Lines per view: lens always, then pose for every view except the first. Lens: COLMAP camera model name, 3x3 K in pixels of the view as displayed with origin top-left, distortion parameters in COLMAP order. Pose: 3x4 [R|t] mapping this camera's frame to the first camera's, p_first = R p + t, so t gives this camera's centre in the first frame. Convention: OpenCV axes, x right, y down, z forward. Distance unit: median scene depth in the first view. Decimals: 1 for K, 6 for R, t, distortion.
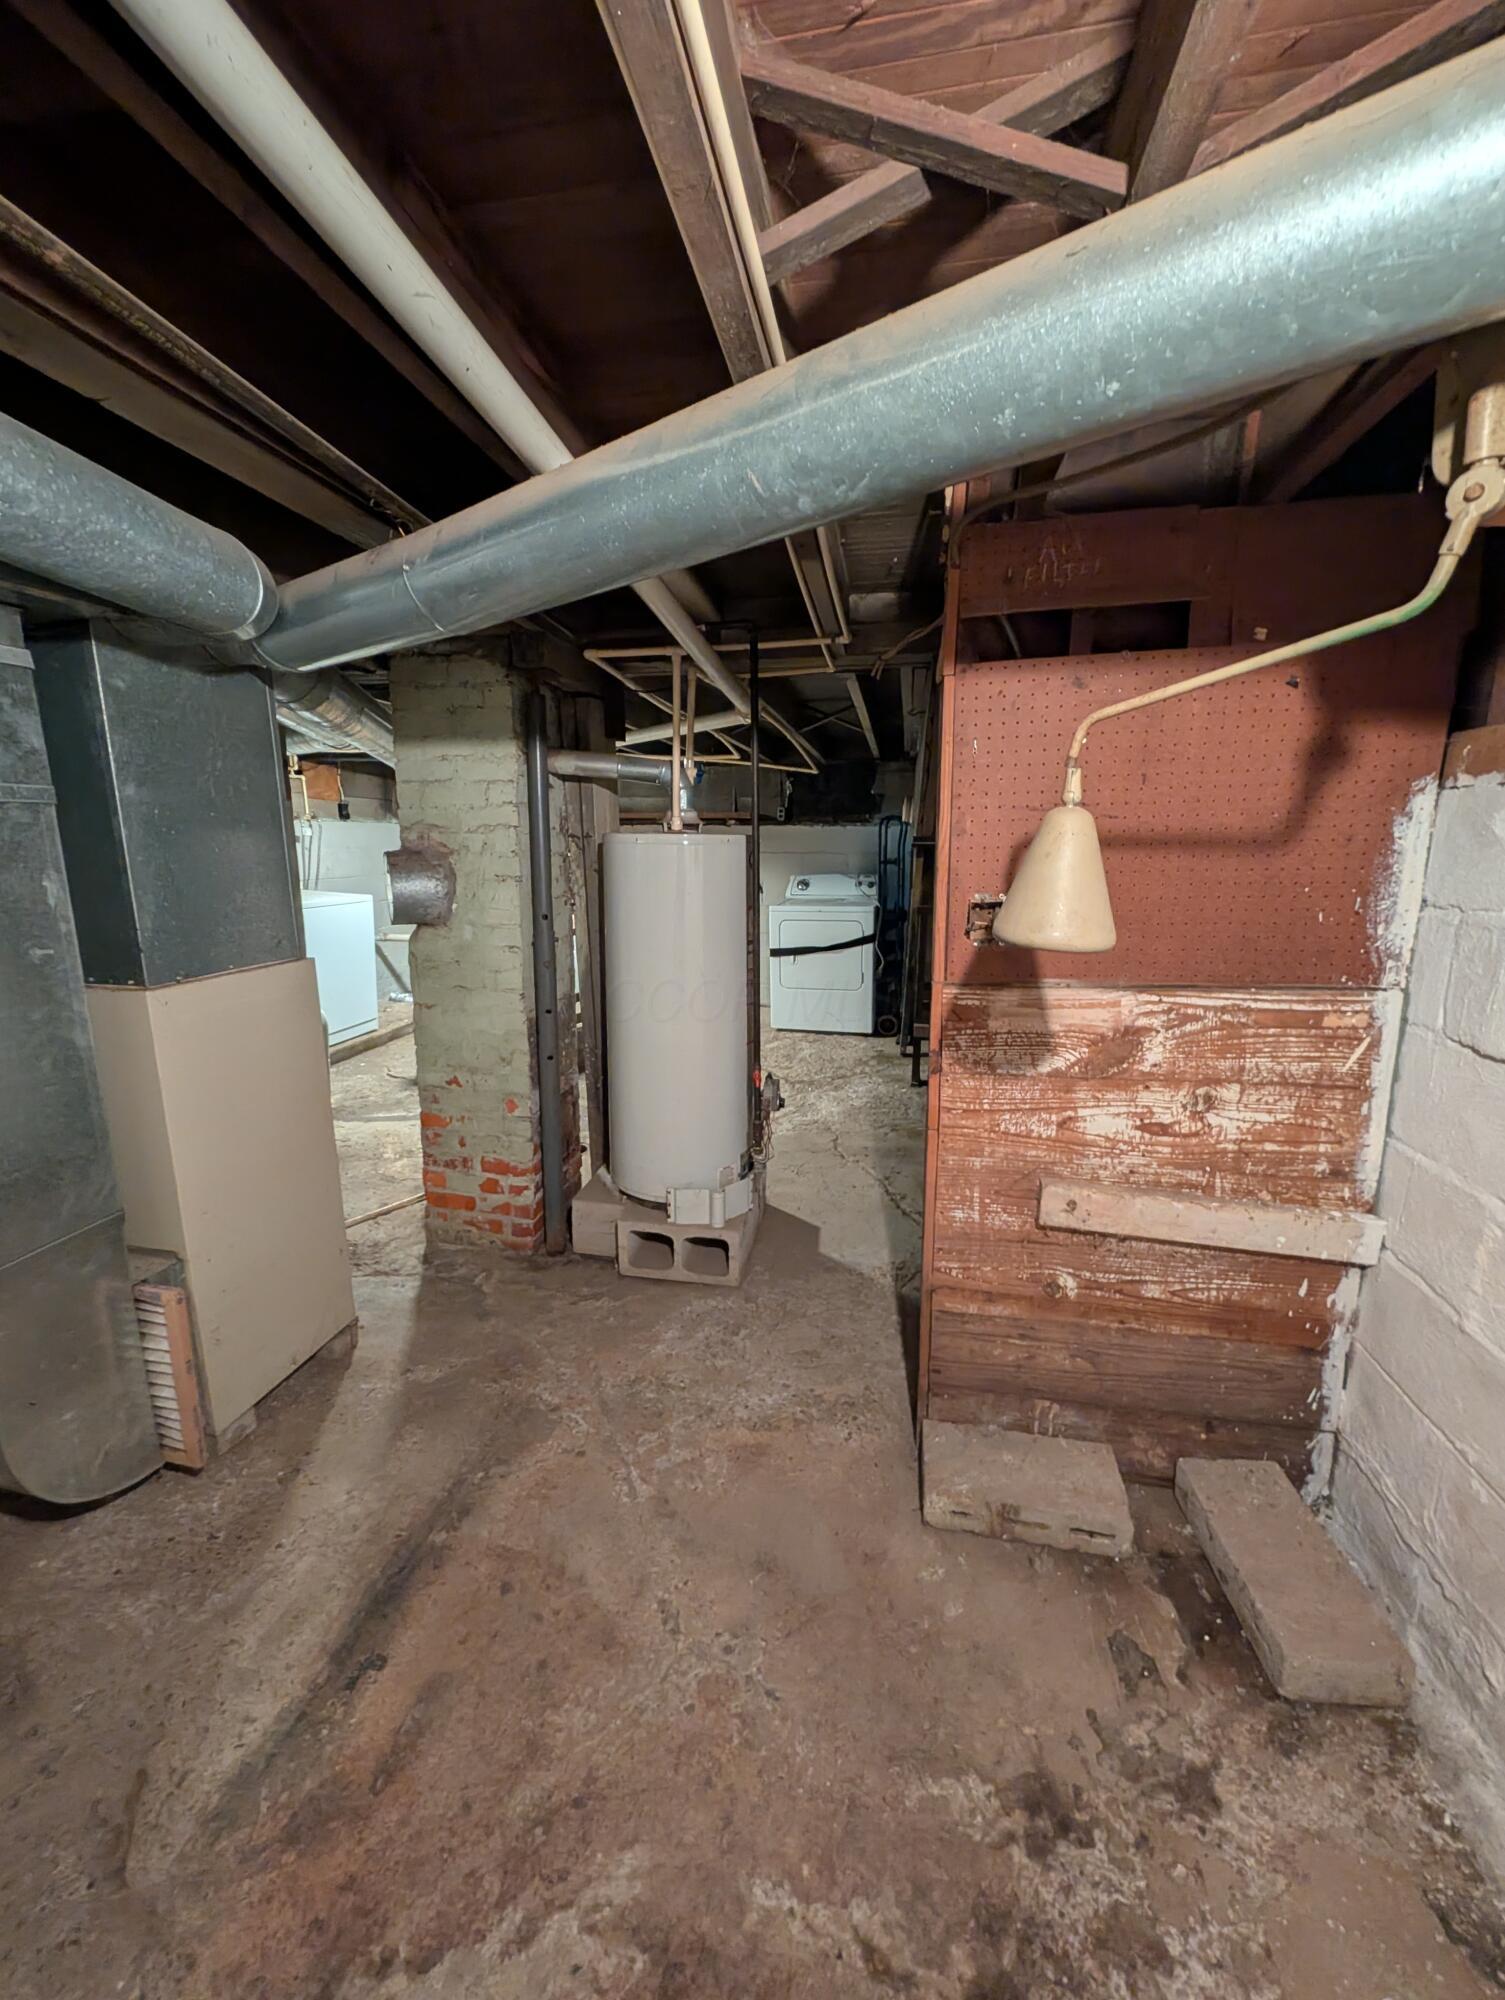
lens RADIAL K [[770.8, 0, 747.6], [0, 770.8, 995.7], [0, 0, 1]] dist [-0.001043, 0.000504]
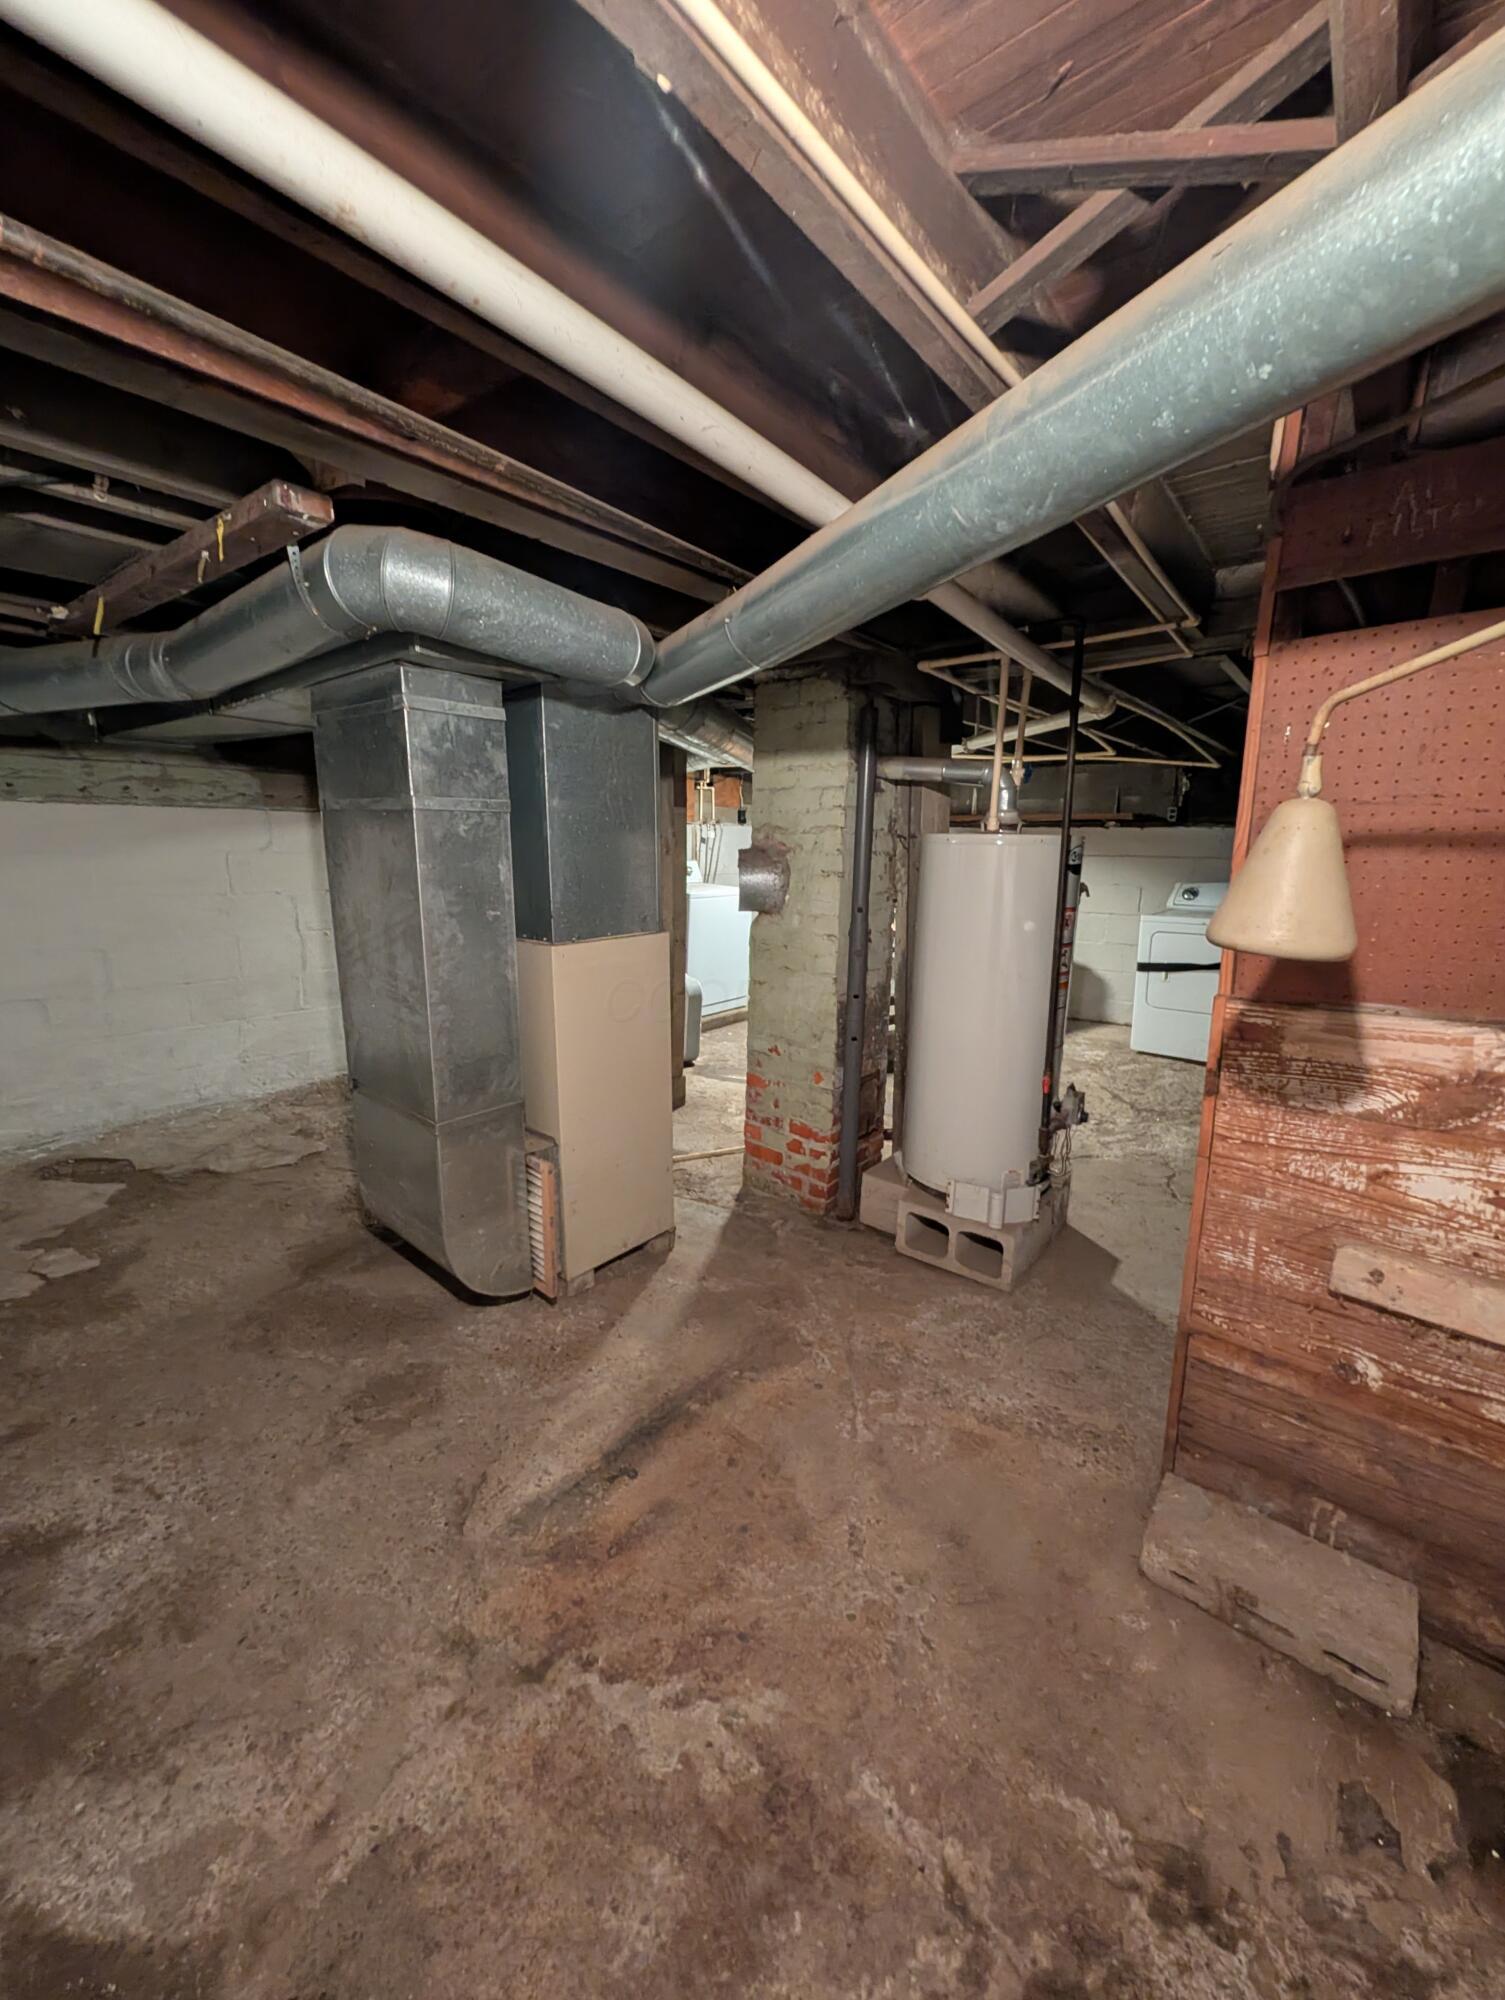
lens RADIAL K [[770.8, 0, 747.6], [0, 770.8, 995.7], [0, 0, 1]] dist [-0.001043, 0.000504]
pose [[0.880522, 0.096284, -0.464123, 0.175765], [-0.098500, 0.994945, 0.019534, 0.020232], [0.463658, 0.028516, 0.885555, -0.062908]]
